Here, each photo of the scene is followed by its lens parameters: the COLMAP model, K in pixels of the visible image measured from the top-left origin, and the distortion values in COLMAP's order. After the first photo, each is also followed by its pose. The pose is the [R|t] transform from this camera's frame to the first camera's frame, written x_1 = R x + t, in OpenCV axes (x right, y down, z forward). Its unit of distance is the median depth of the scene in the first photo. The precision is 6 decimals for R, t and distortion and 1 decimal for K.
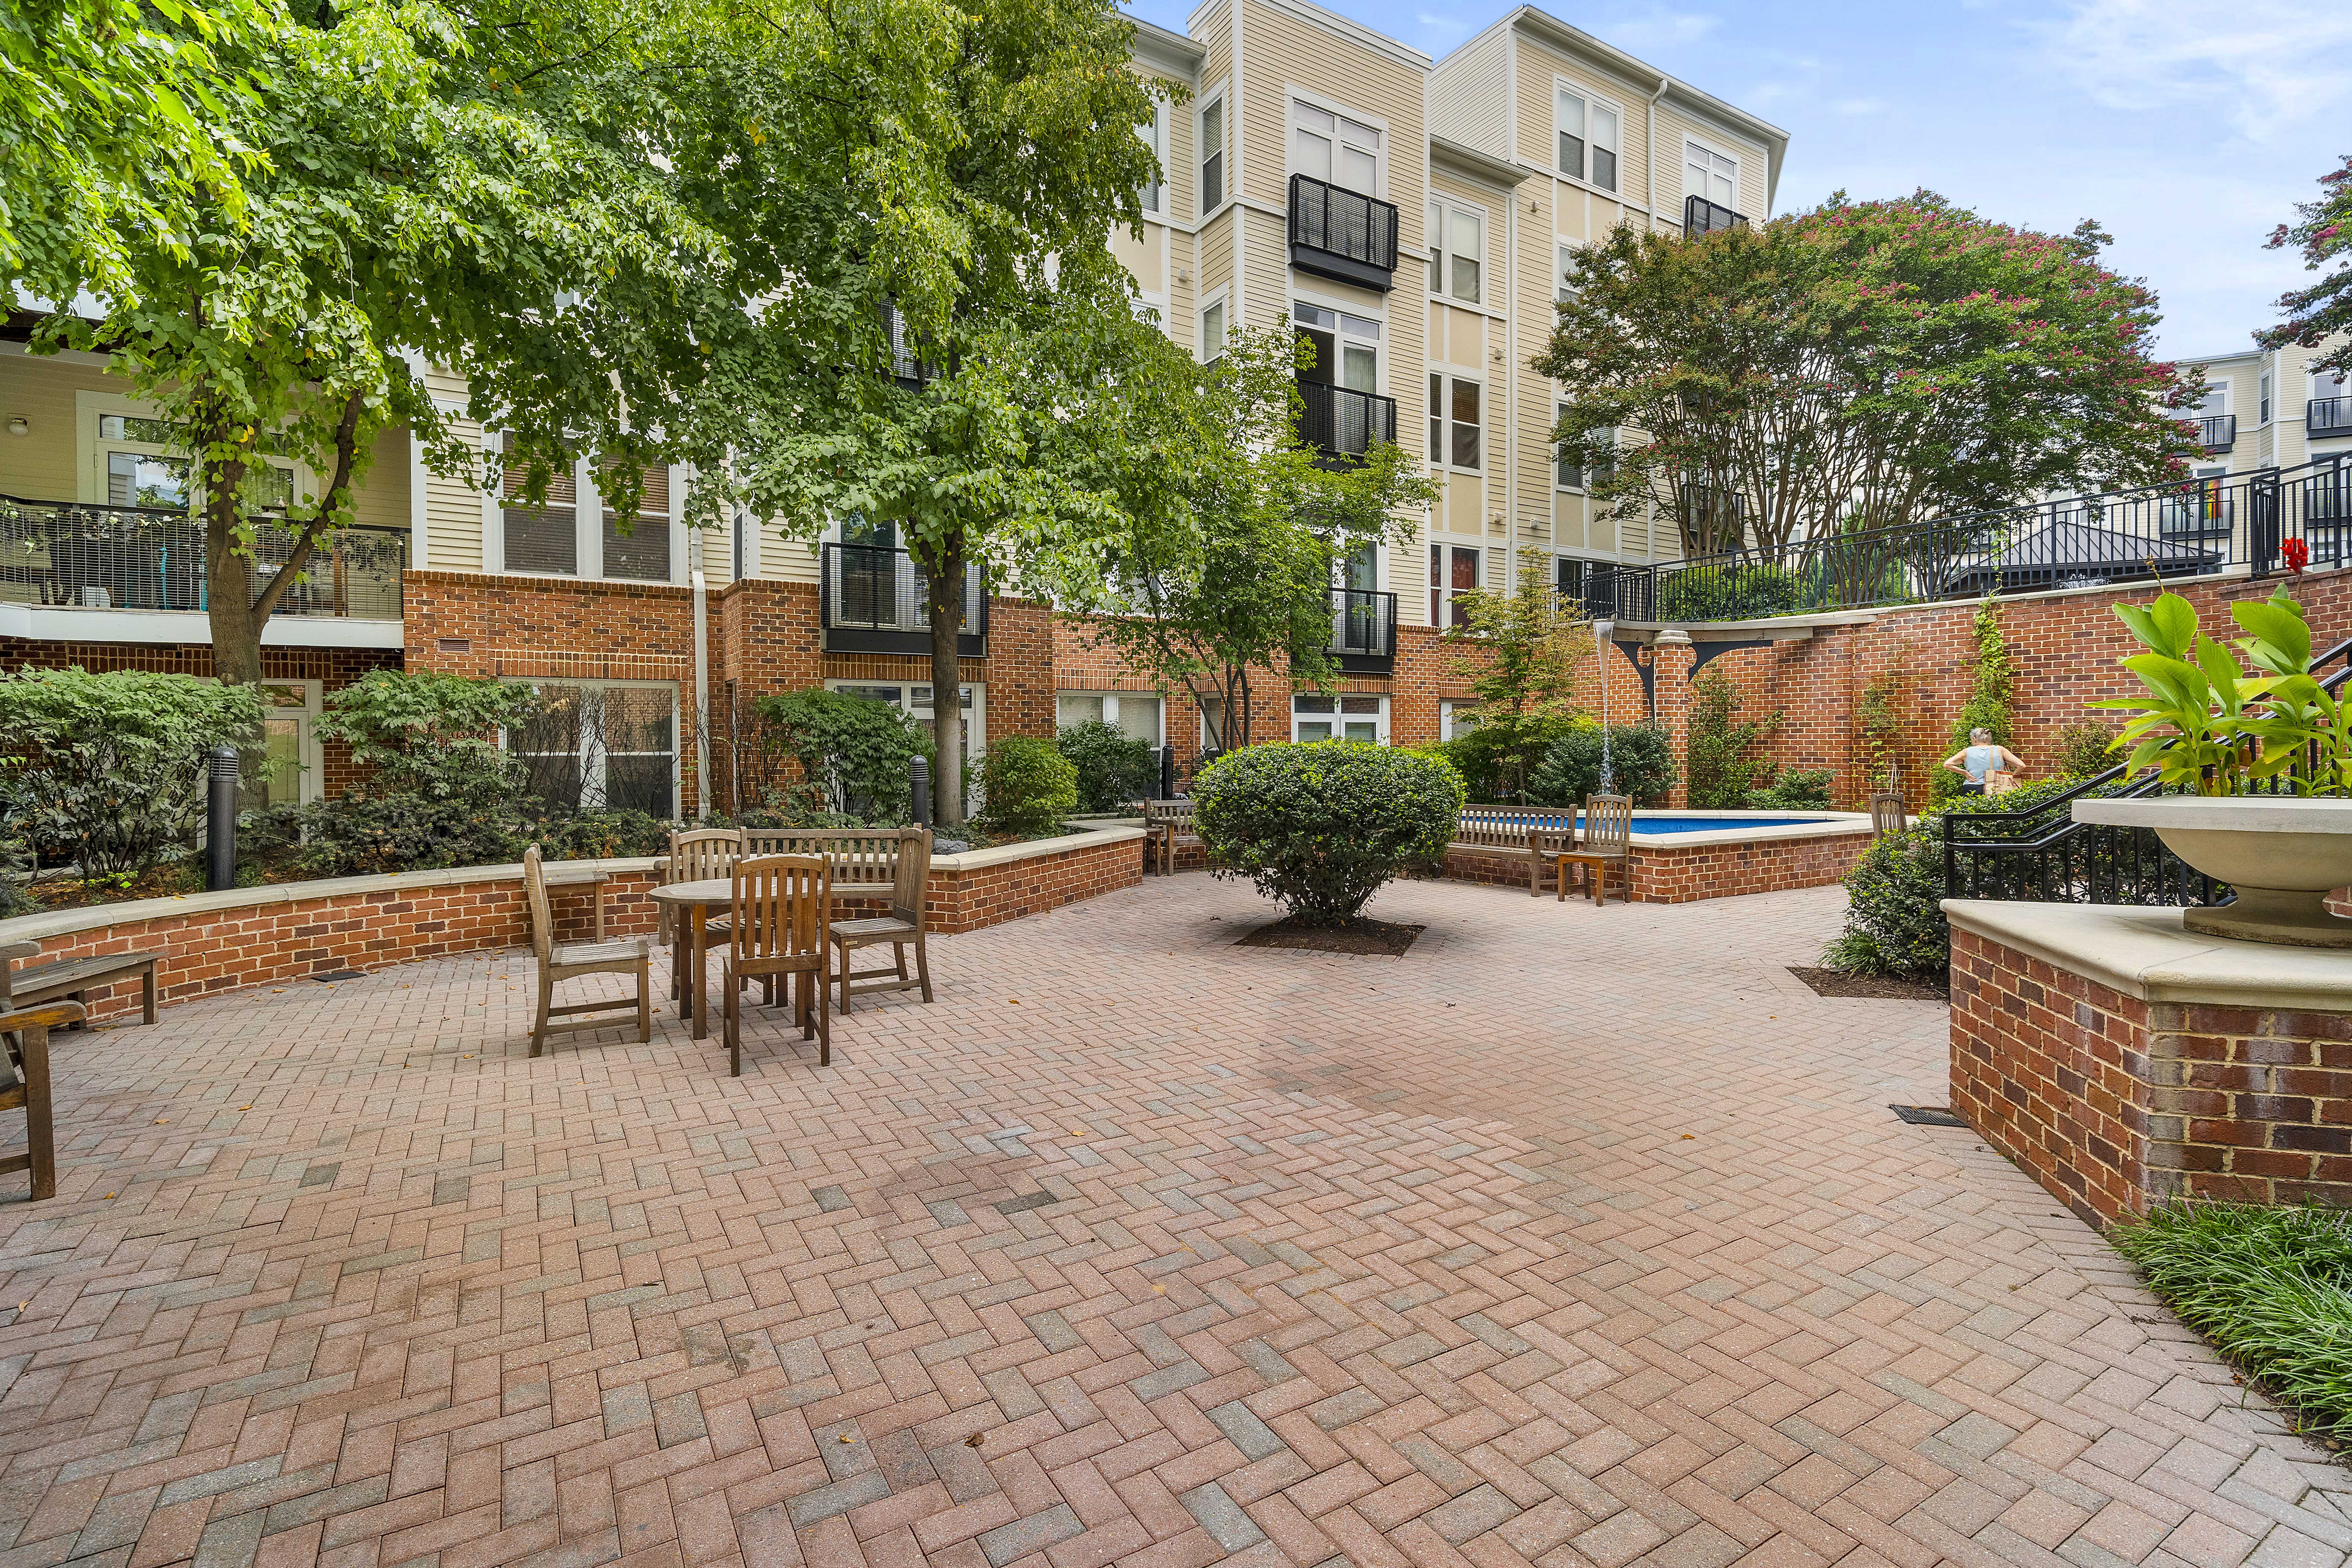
lens RADIAL K [[1082.1, 0, 1176.3], [0, 1082.1, 771.3], [0, 0, 1]] dist [0.002612, 0.000282]
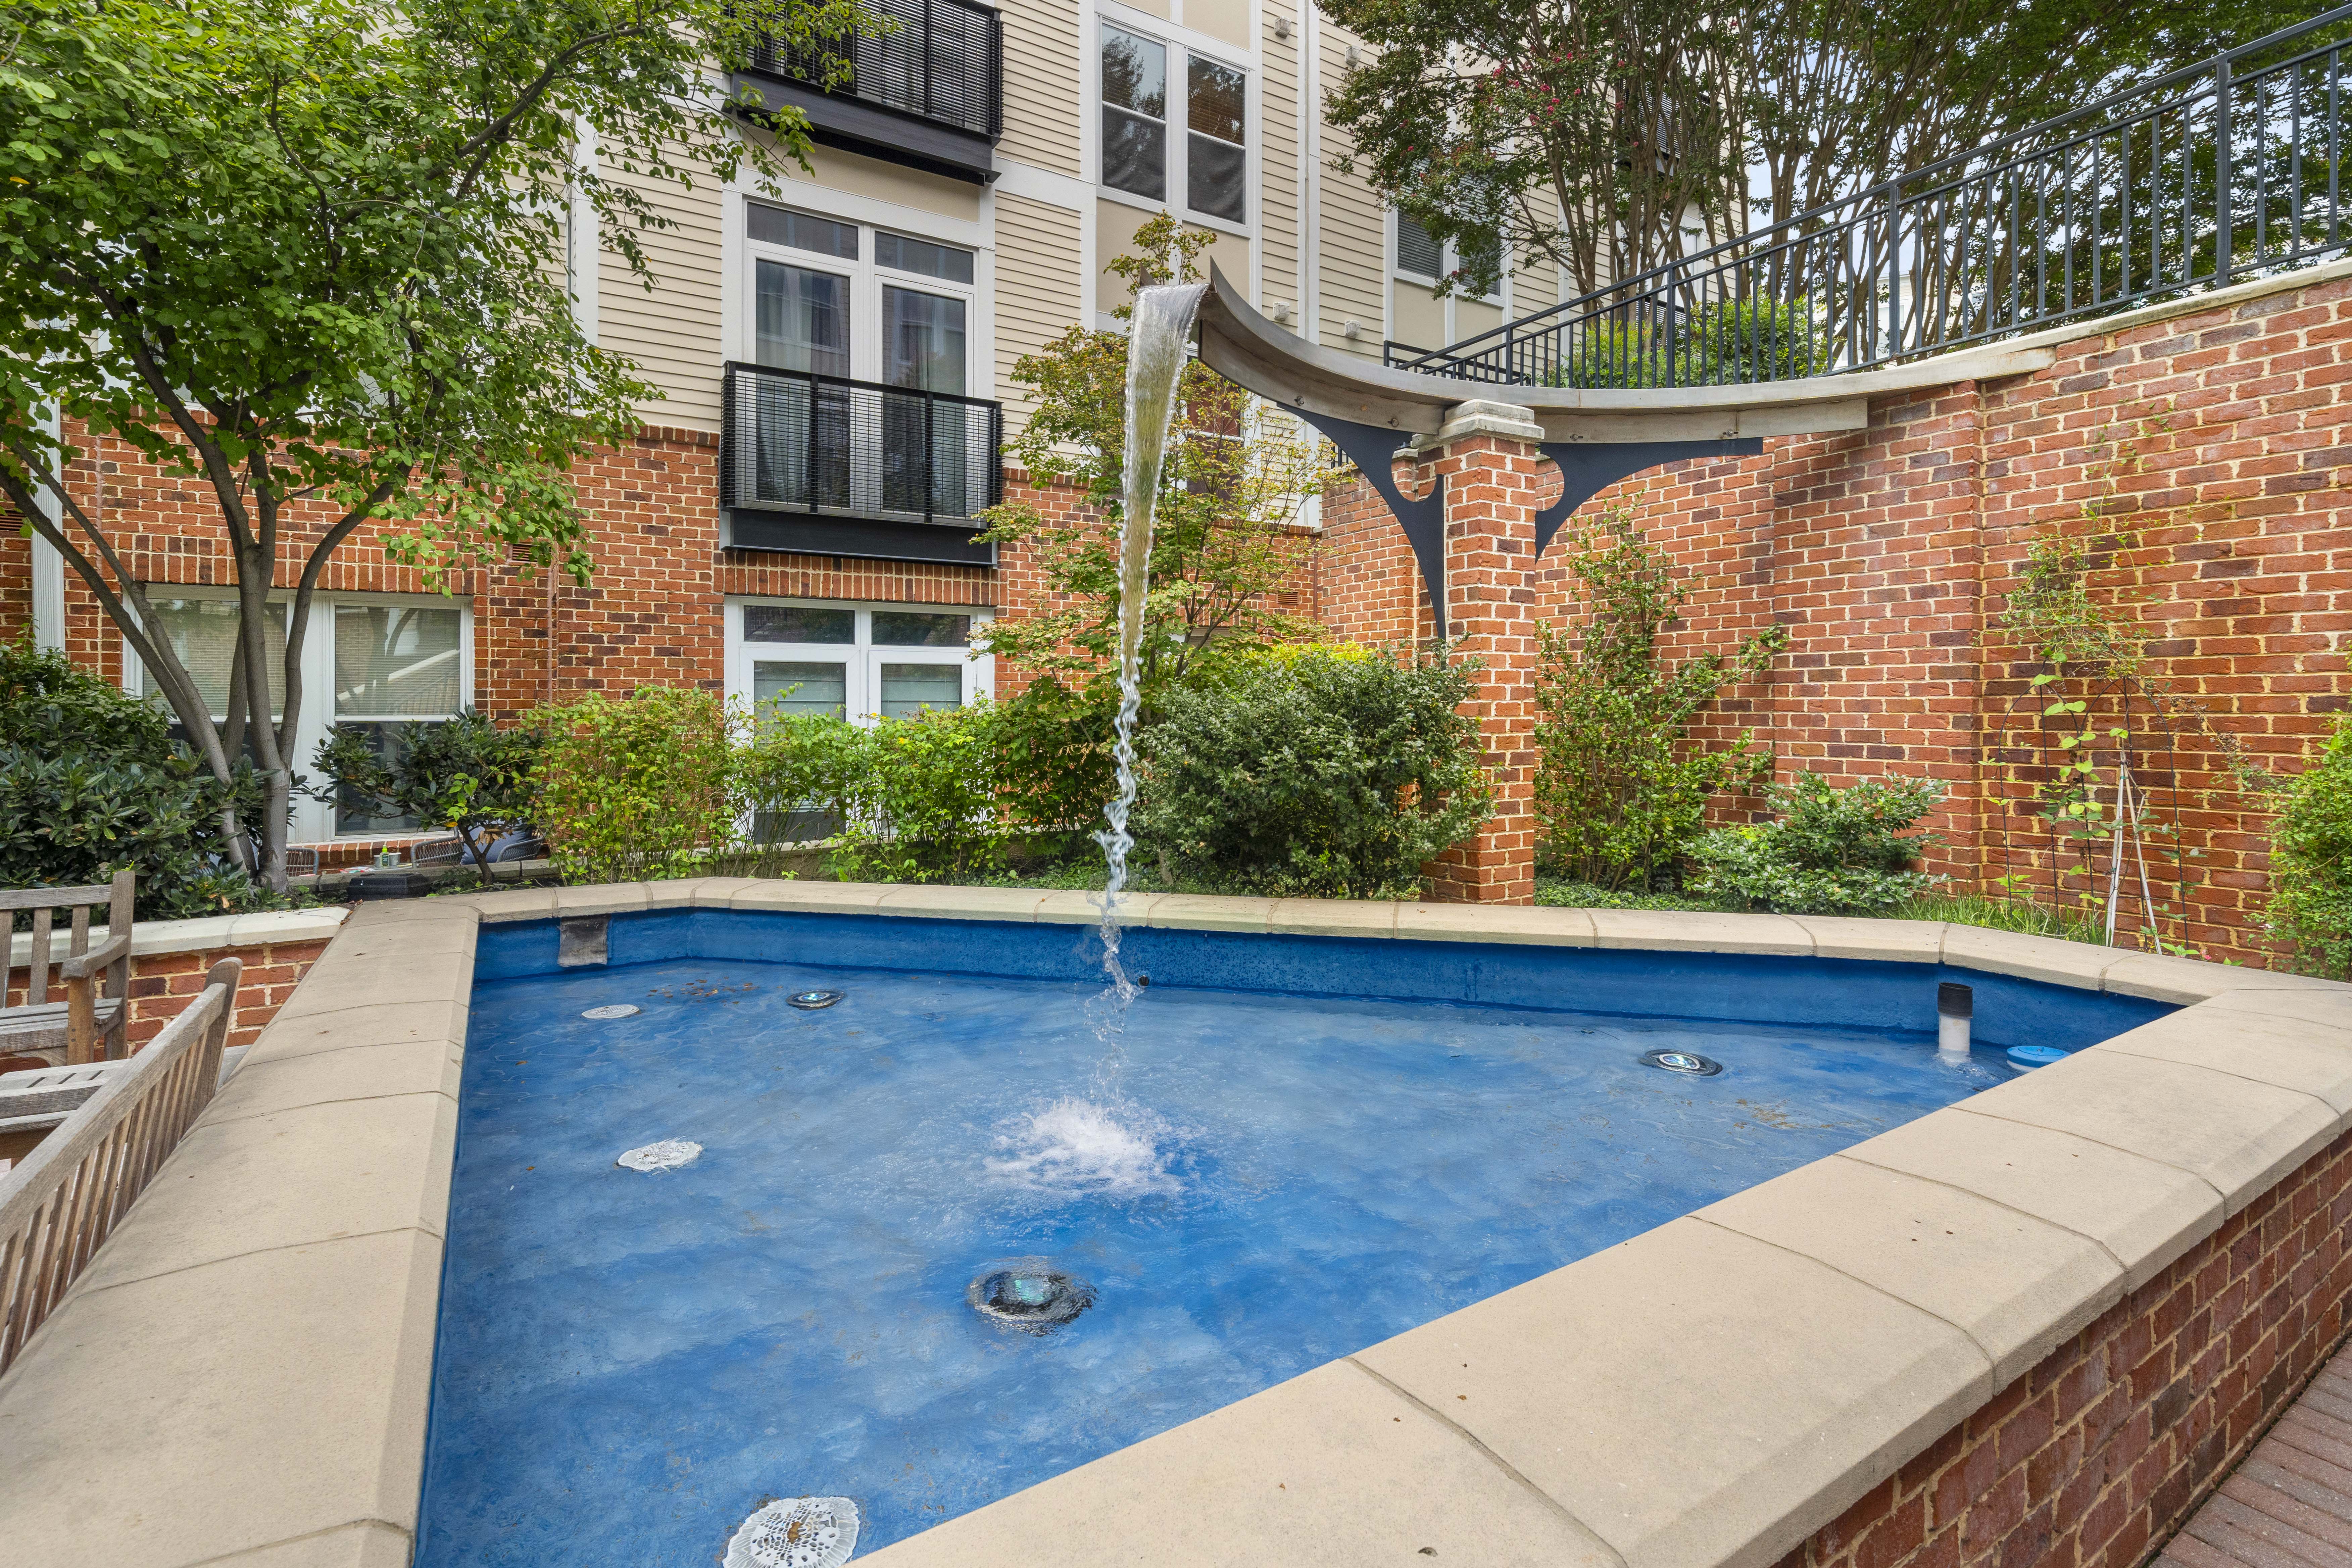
lens RADIAL K [[1082.1, 0, 1168.3], [0, 1082.1, 725.1], [0, 0, 1]] dist [0.002612, 0.000282]
pose [[0.999995, 0.000928, 0.002901, 0.327538], [-0.000906, 0.999972, -0.007422, -0.016063], [-0.002907, 0.007420, 0.999968, 0.595787]]
